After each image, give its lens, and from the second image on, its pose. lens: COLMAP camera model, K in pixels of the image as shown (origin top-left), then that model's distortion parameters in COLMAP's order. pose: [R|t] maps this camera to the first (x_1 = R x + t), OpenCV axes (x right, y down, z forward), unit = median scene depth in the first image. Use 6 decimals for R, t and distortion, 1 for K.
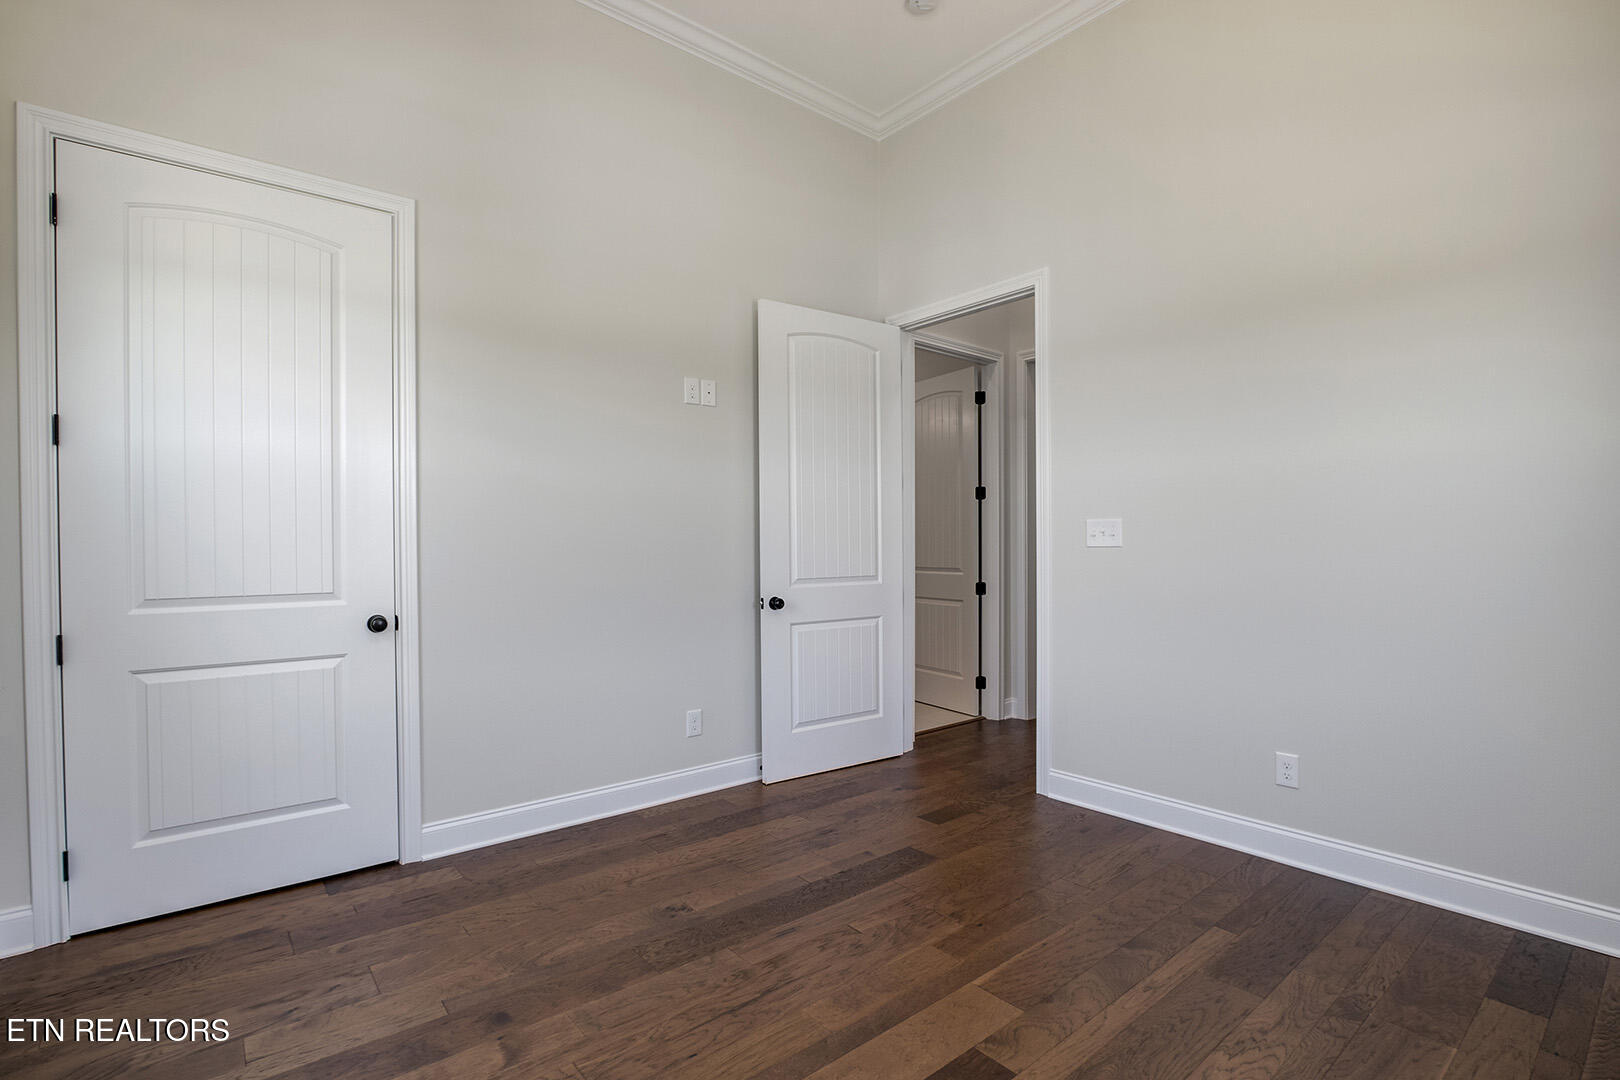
lens RADIAL K [[763.0, 0, 813.3], [0, 763.0, 552.0], [0, 0, 1]] dist [-0.030006, 0.007294]
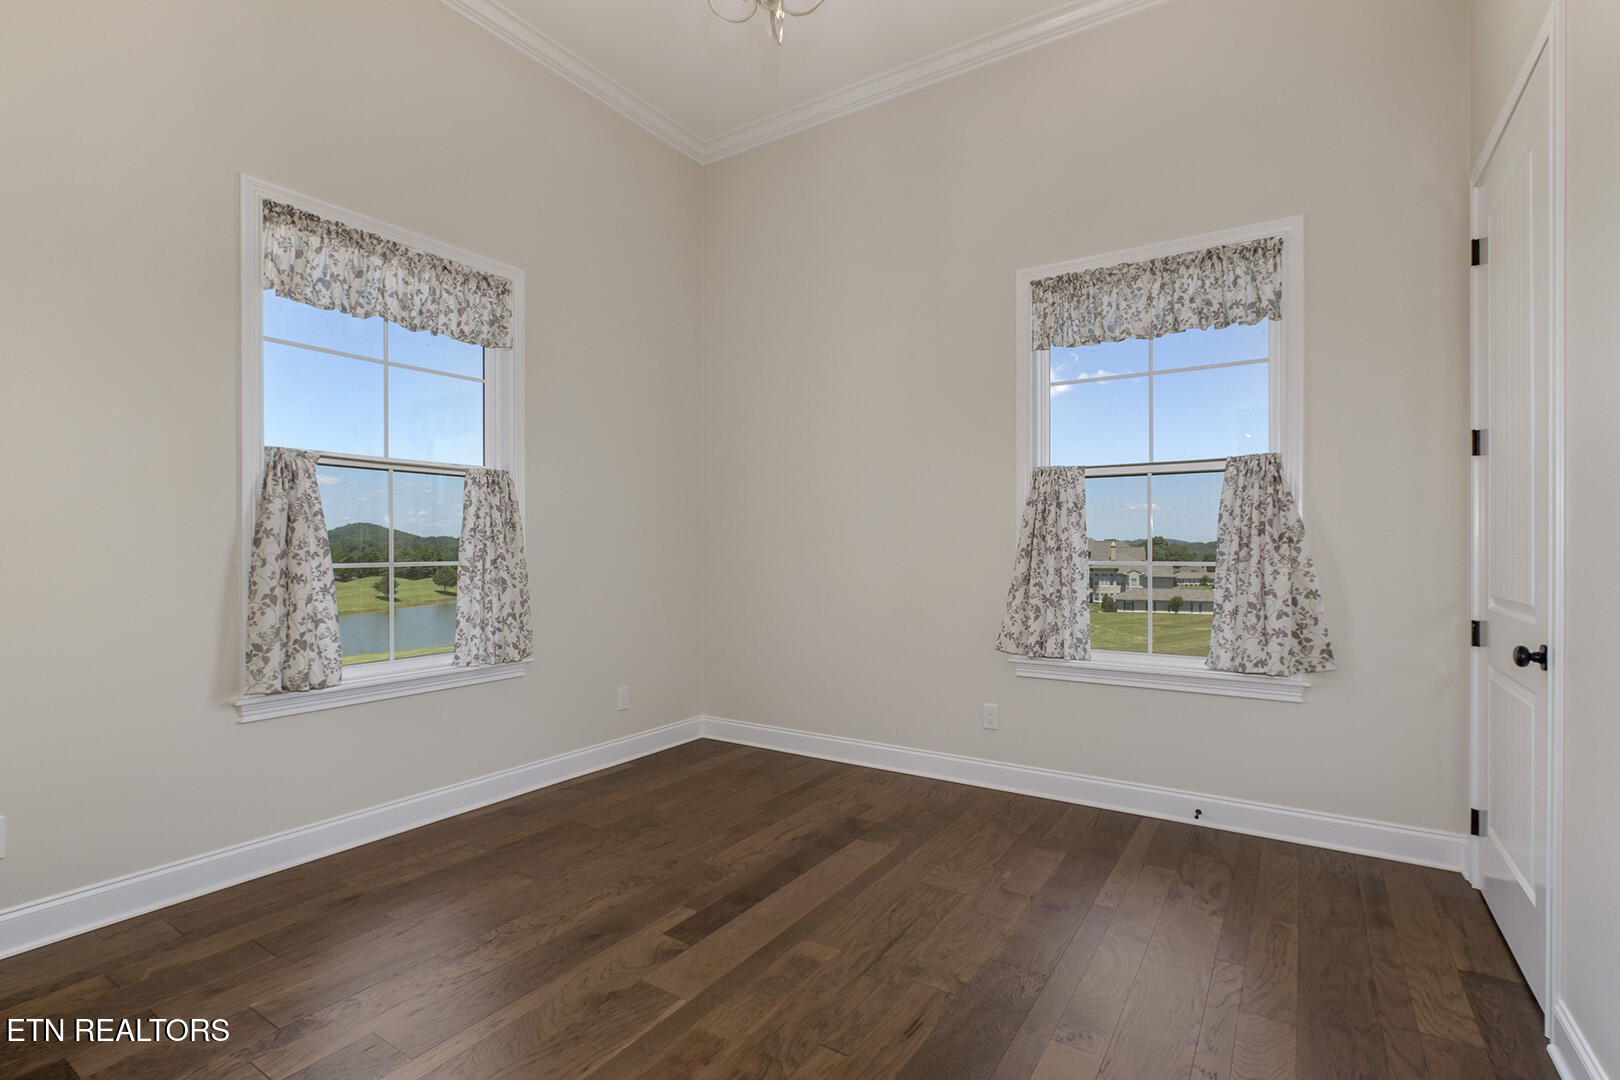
lens RADIAL K [[763.0, 0, 813.3], [0, 763.0, 552.0], [0, 0, 1]] dist [-0.030006, 0.007294]
pose [[-0.956322, 0.002495, -0.292306, 0.324921], [-0.001610, 0.999903, 0.013800, -0.011888], [0.292312, 0.013668, -0.956225, 1.896304]]
